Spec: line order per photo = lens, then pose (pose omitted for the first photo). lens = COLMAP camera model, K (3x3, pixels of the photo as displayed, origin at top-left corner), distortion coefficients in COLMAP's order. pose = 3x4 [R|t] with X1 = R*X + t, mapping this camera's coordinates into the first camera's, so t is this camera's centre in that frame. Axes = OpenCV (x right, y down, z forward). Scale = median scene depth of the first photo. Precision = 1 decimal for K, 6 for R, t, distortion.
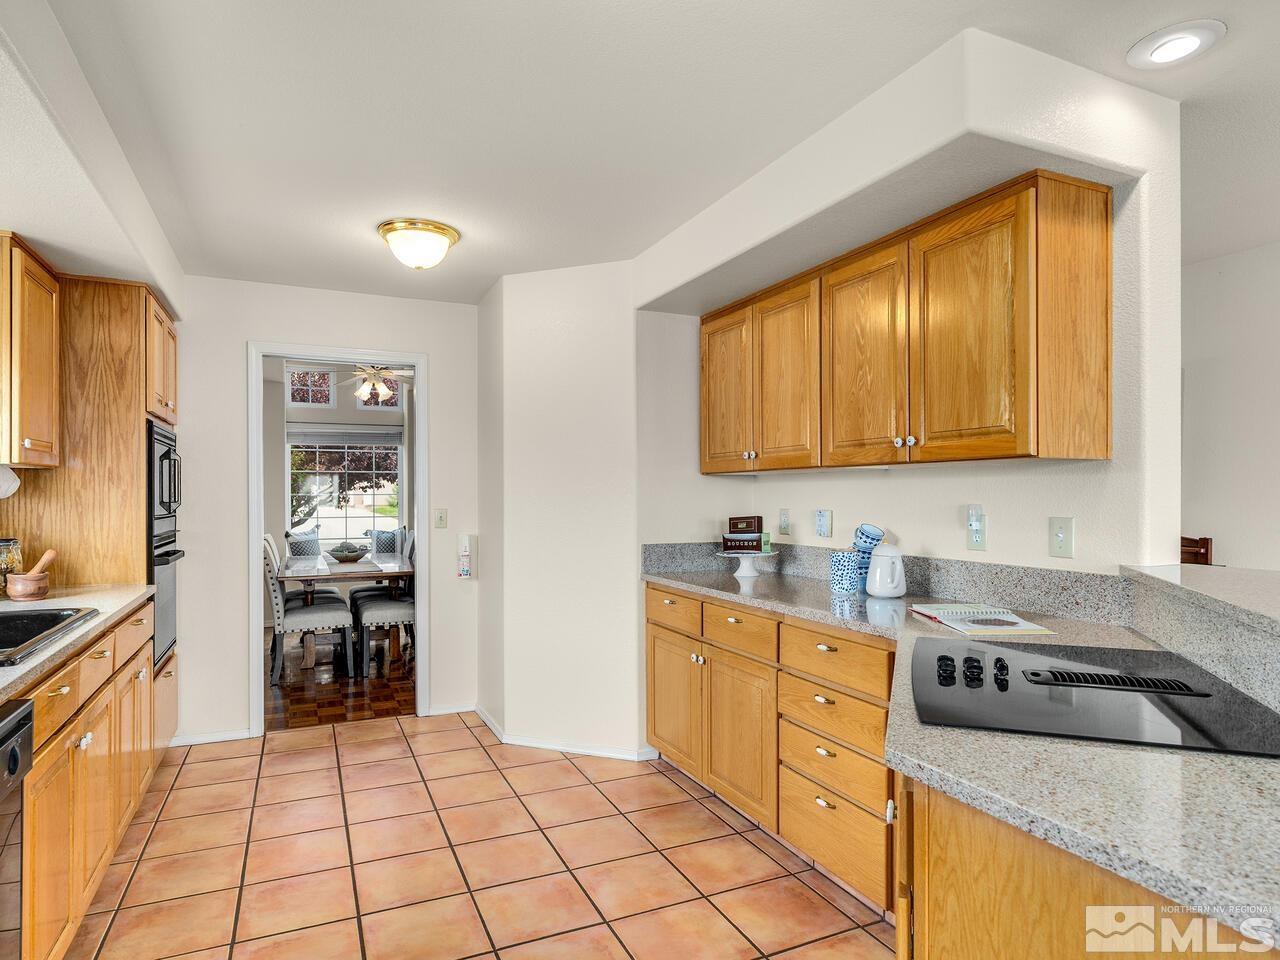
lens RADIAL K [[739.9, 0, 644.8], [0, 739.9, 489.4], [0, 0, 1]] dist [-0.006824, 0.000520]
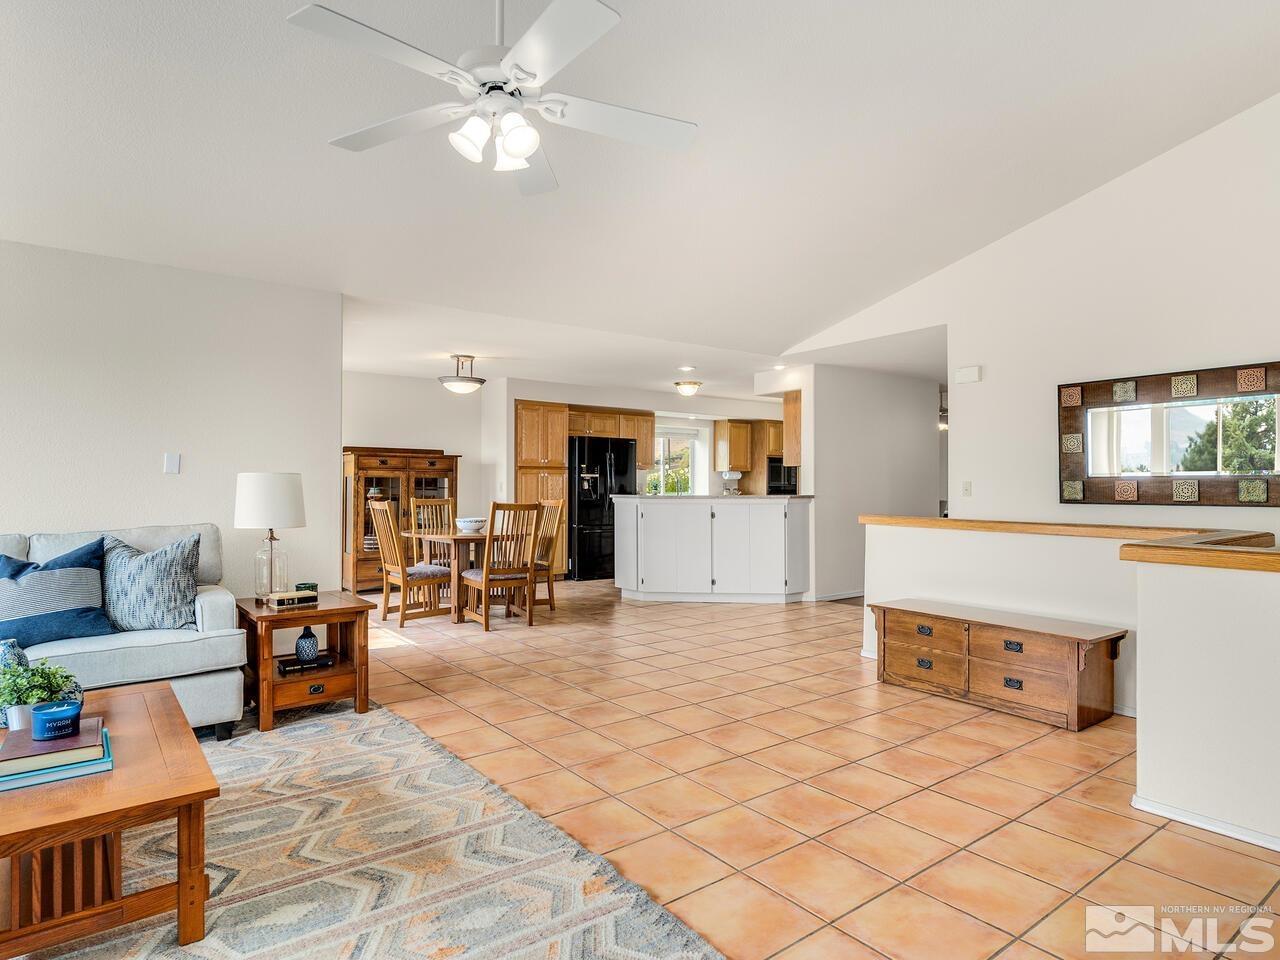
lens RADIAL K [[730.0, 0, 640.8], [0, 730.0, 470.7], [0, 0, 1]] dist [-0.005664, 0.003529]
pose [[0.215048, -0.015408, -0.976482, 2.753752], [0.004541, 0.999880, -0.014778, 0.021730], [0.976593, -0.001257, 0.215092, -0.384946]]
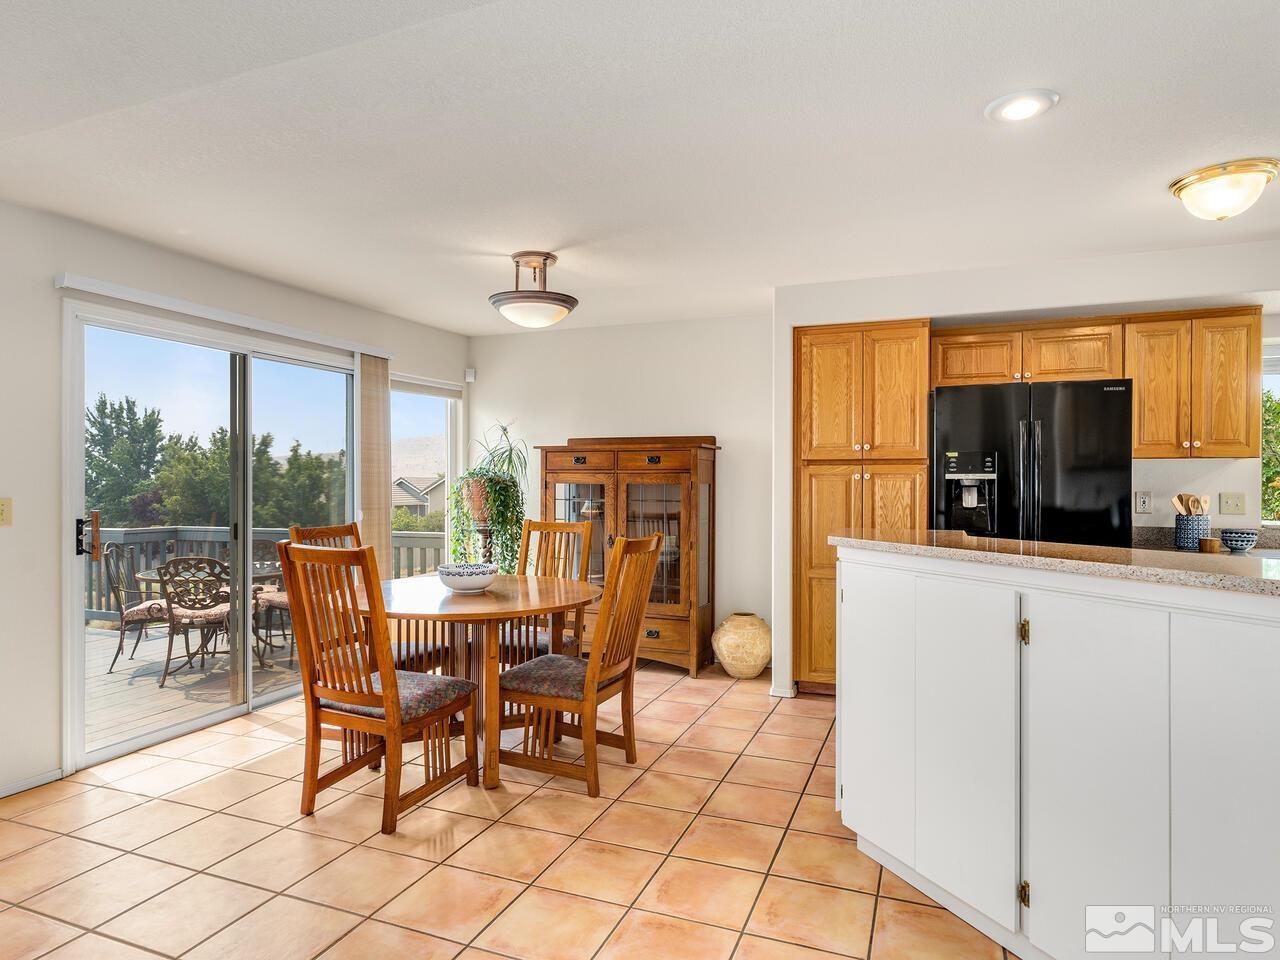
lens RADIAL K [[739.9, 0, 644.8], [0, 739.9, 489.4], [0, 0, 1]] dist [-0.006824, 0.000520]
pose [[-0.721568, 0.006382, -0.692314, 1.117190], [0.006243, 0.999977, 0.002711, 0.012340], [0.692315, -0.002366, -0.721592, 0.582840]]
